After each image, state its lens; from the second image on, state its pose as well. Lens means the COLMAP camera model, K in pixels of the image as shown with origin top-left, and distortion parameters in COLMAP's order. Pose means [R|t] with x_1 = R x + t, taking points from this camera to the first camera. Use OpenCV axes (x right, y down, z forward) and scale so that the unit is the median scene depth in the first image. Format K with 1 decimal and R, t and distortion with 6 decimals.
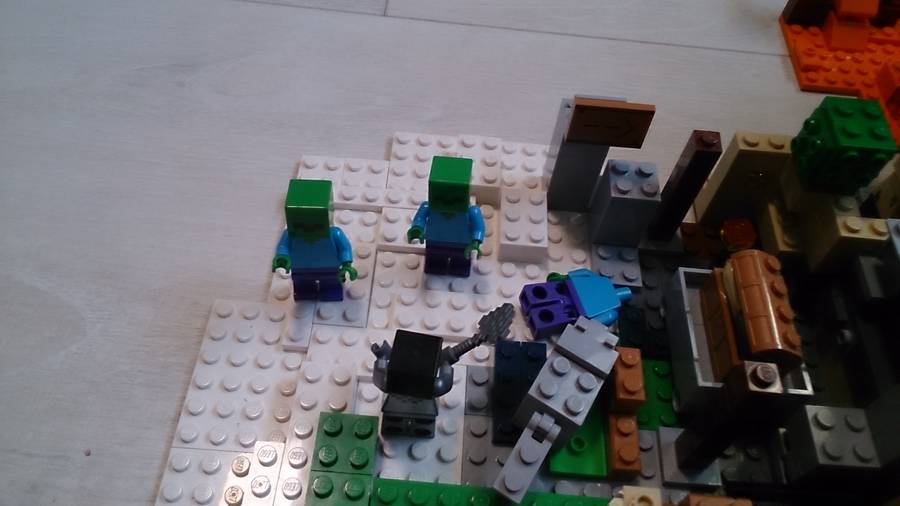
lens RADIAL K [[696.3, 0, 471.7], [0, 696.3, 254.1], [0, 0, 1]] dist [0.014836, -0.008318]
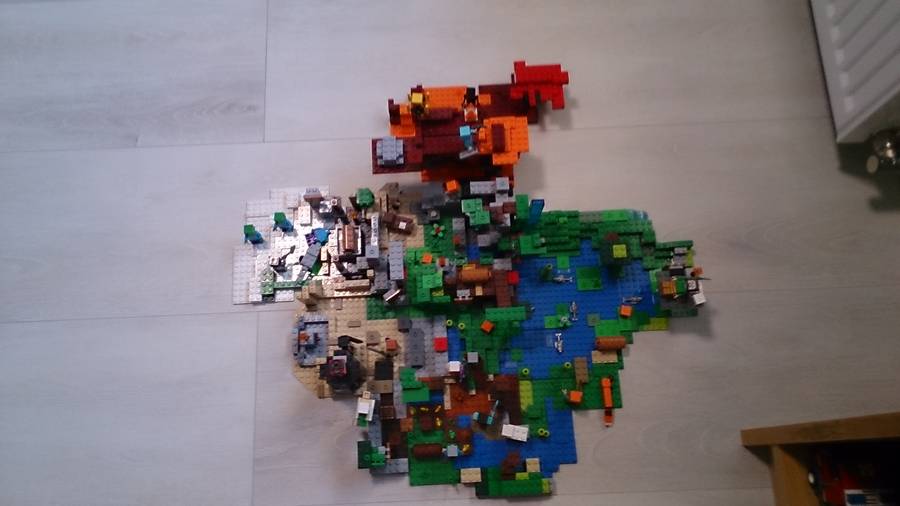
lens RADIAL K [[696.3, 0, 471.7], [0, 696.3, 254.1], [0, 0, 1]] dist [0.014836, -0.008318]
pose [[0.991939, -0.115579, -0.051940, 1.311868], [0.126378, 0.932183, 0.339211, -1.172499], [0.009212, -0.343041, 0.939275, -3.065630]]
